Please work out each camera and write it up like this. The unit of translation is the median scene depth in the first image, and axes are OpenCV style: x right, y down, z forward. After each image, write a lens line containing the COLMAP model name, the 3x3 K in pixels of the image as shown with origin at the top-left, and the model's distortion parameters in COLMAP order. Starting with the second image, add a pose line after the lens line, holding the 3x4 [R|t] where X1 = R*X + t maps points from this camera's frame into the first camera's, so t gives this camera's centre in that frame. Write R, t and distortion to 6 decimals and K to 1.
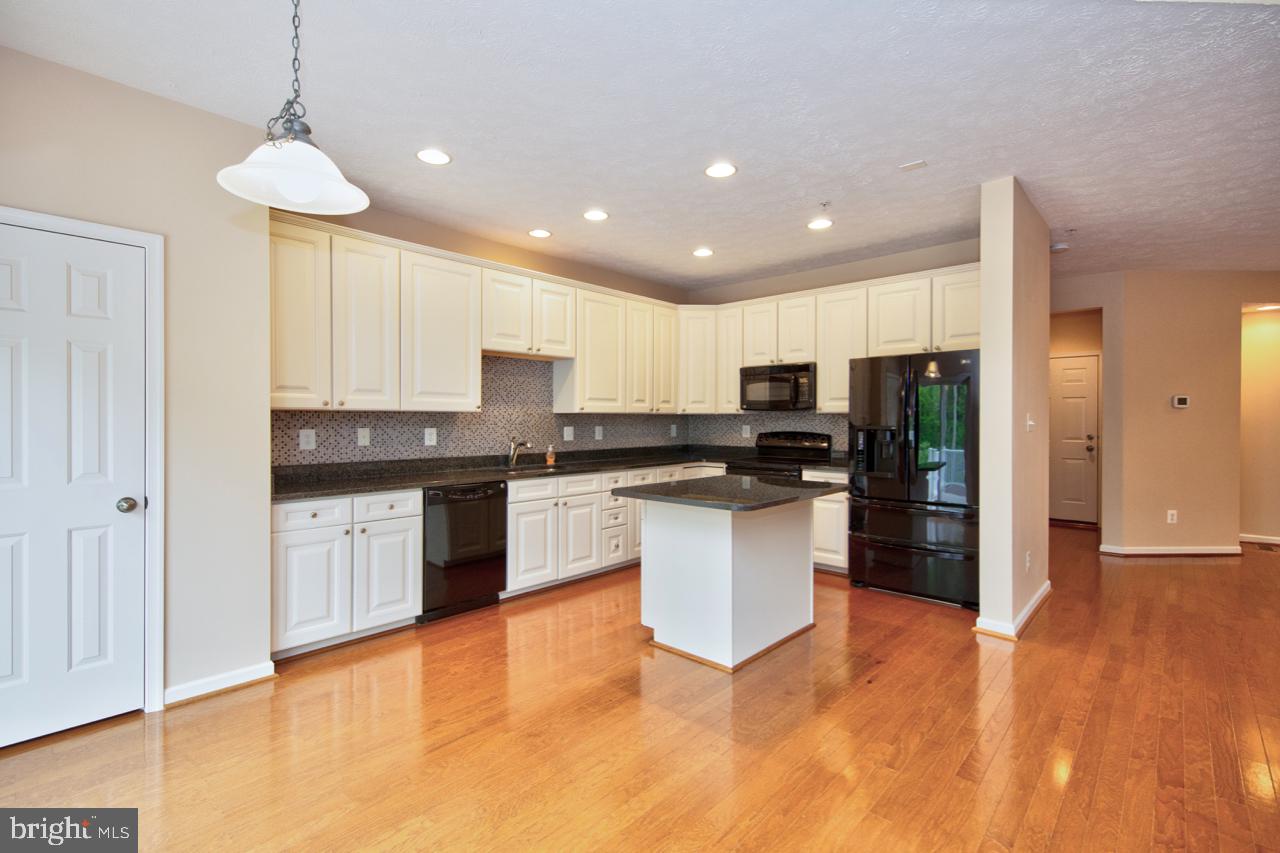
lens RADIAL K [[579.1, 0, 629.1], [0, 579.1, 423.6], [0, 0, 1]] dist [0.012170, -0.002062]
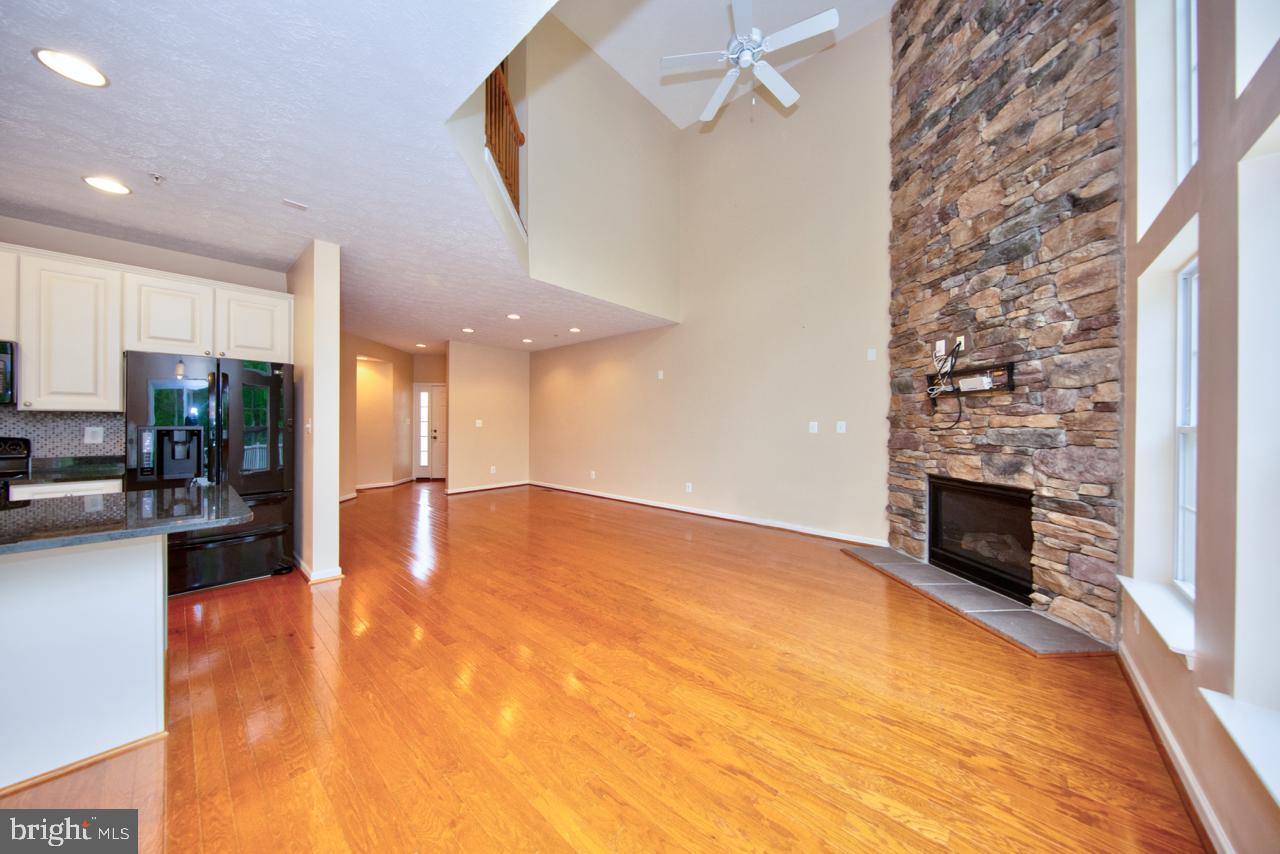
lens RADIAL K [[414.2, 0, 636.5], [0, 414.2, 420.5], [0, 0, 1]] dist [-0.001096, -0.000212]
pose [[-0.024587, 0.002330, 0.999695, -0.275028], [0.002519, 0.999994, -0.002269, -0.001607], [-0.999695, 0.002462, -0.024593, 0.246017]]
